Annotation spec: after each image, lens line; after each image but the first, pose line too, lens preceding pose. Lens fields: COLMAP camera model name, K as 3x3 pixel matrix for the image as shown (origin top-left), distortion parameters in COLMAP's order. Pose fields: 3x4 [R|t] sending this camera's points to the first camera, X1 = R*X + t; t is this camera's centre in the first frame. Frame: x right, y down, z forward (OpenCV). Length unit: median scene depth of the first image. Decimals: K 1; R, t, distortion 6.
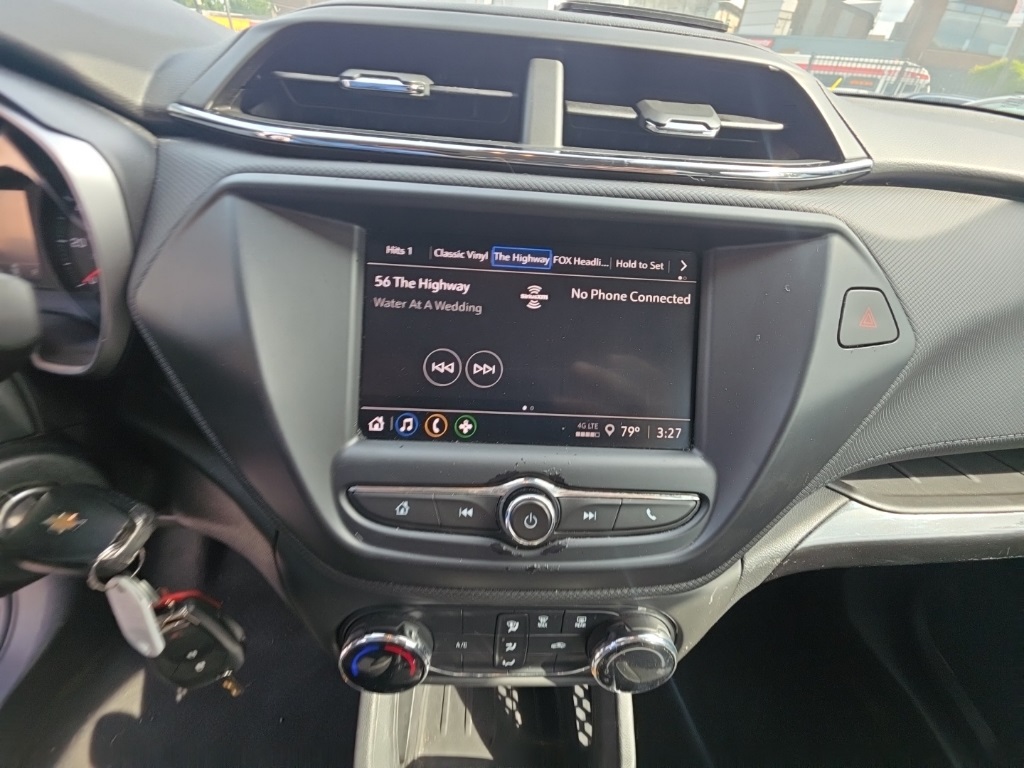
lens RADIAL K [[410.8, 0, 511.8], [0, 410.8, 377.8], [0, 0, 1]] dist [0.005018, -0.004869]
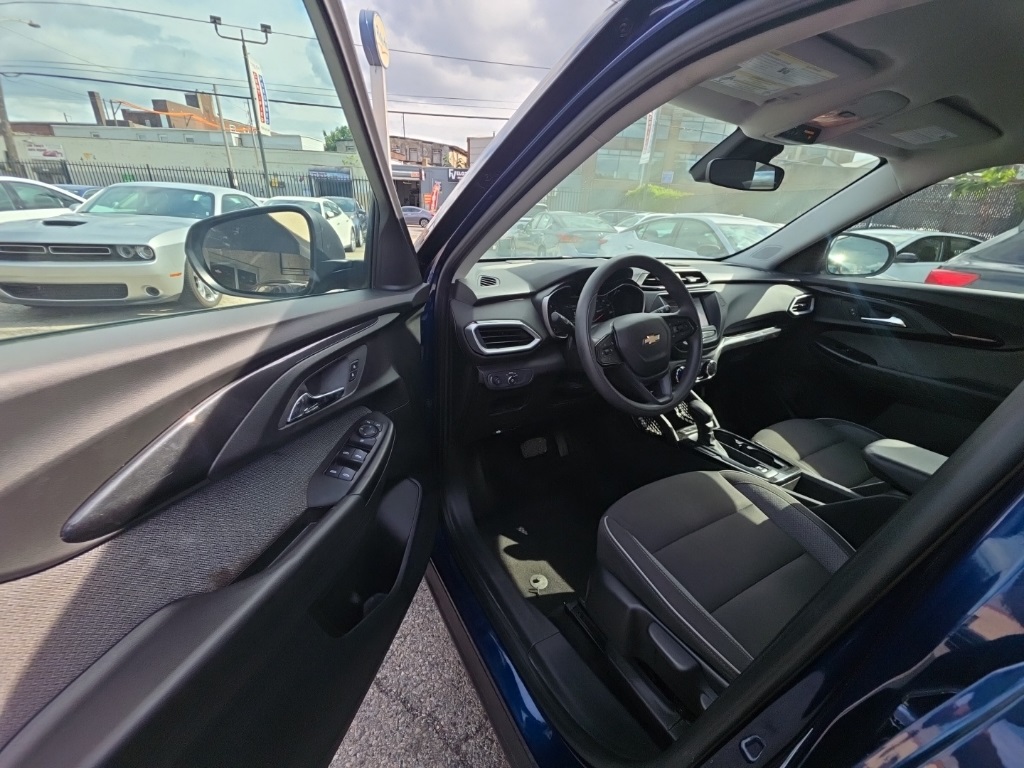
lens RADIAL K [[410.8, 0, 506.2], [0, 410.8, 382.8], [0, 0, 1]] dist [0.005018, -0.004869]
pose [[0.879829, -0.206592, 0.428043, -5.402665], [0.290033, 0.946844, -0.139165, 1.012588], [-0.376540, 0.246588, 0.892979, -3.385775]]
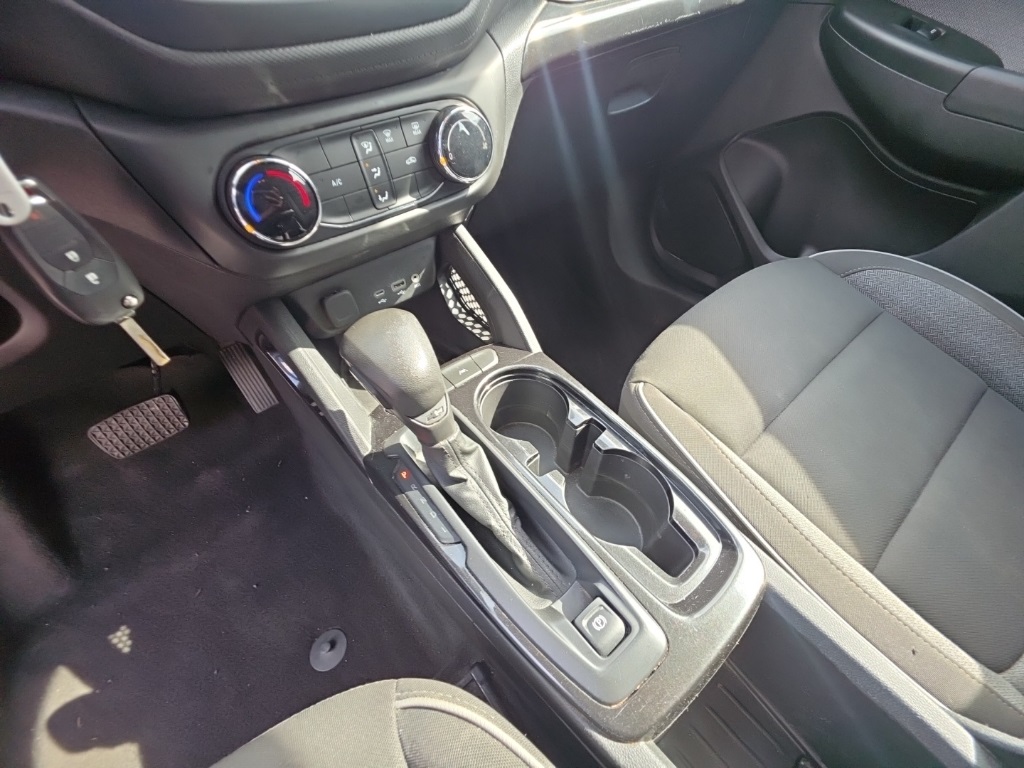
lens RADIAL K [[410.8, 0, 513.3], [0, 410.8, 387.9], [0, 0, 1]] dist [0.005018, -0.004869]
pose [[0.786126, -0.516934, 0.338801, -0.513582], [0.422686, 0.849583, 0.315507, 1.197984], [-0.450935, -0.104822, 0.886380, -0.374088]]
